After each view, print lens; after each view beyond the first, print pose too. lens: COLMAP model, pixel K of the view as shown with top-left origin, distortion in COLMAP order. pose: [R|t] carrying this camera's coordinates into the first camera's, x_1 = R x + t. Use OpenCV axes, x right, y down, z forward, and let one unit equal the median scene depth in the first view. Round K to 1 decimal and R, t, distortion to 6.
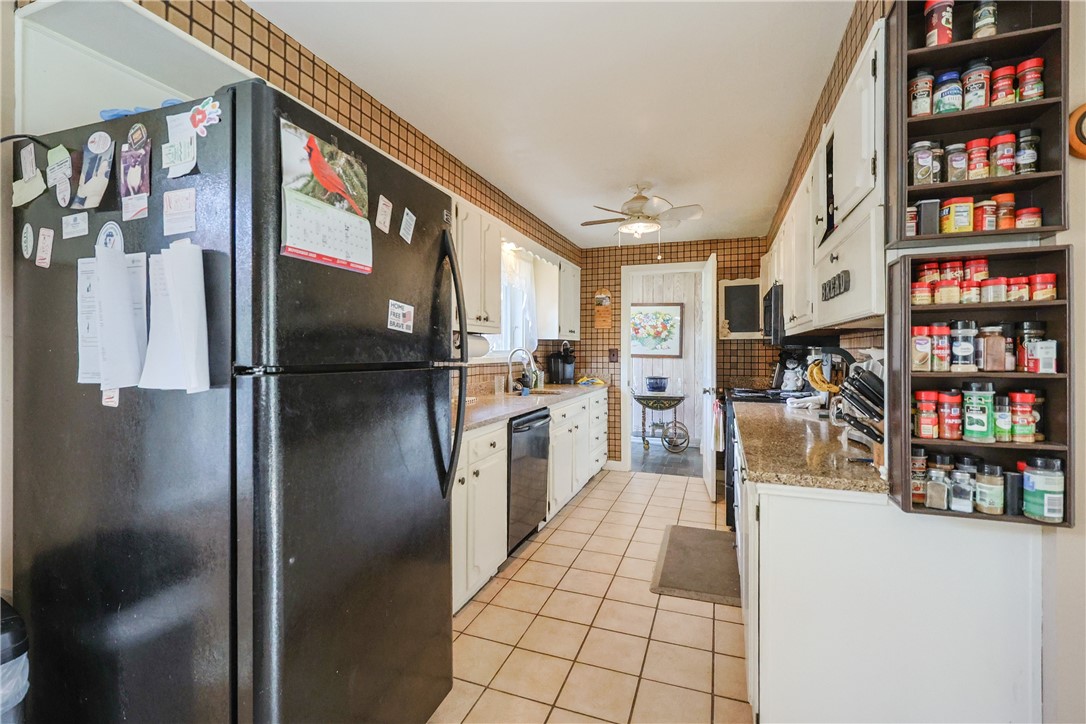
lens RADIAL K [[468.4, 0, 555.1], [0, 468.4, 355.9], [0, 0, 1]] dist [0.002188, 0.000294]
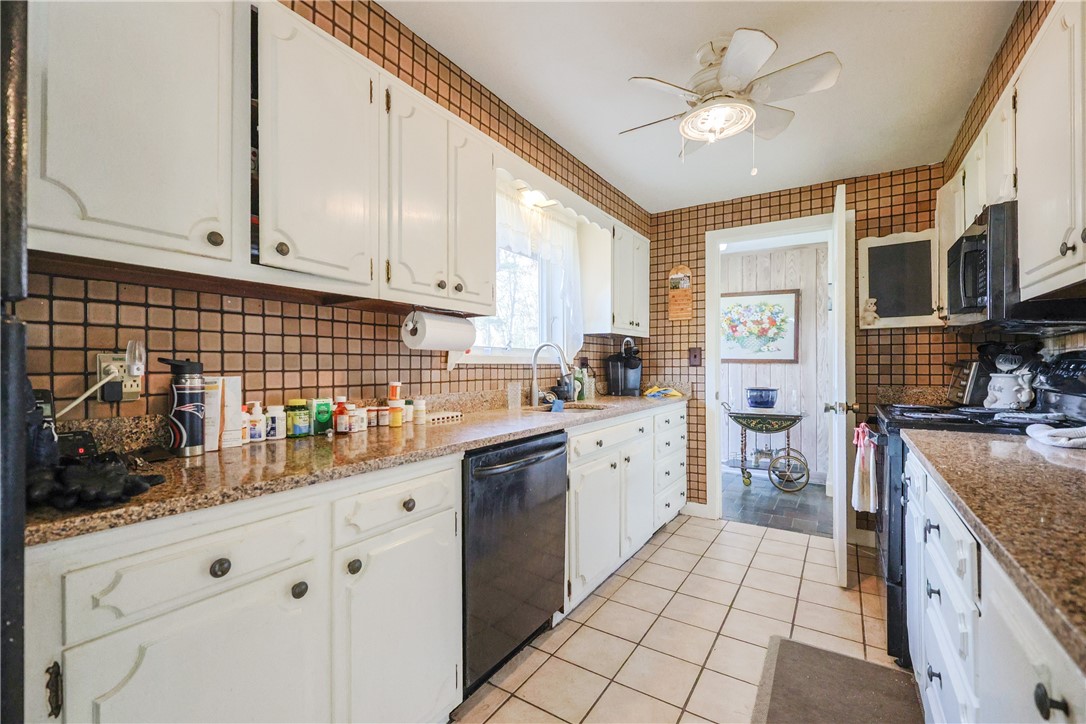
lens RADIAL K [[468.4, 0, 557.1], [0, 468.4, 369.0], [0, 0, 1]] dist [0.002188, 0.000294]
pose [[0.977986, -0.004098, -0.208632, 0.156760], [0.003578, 0.999989, -0.002869, 0.044785], [0.208642, 0.002060, 0.977990, 0.583366]]
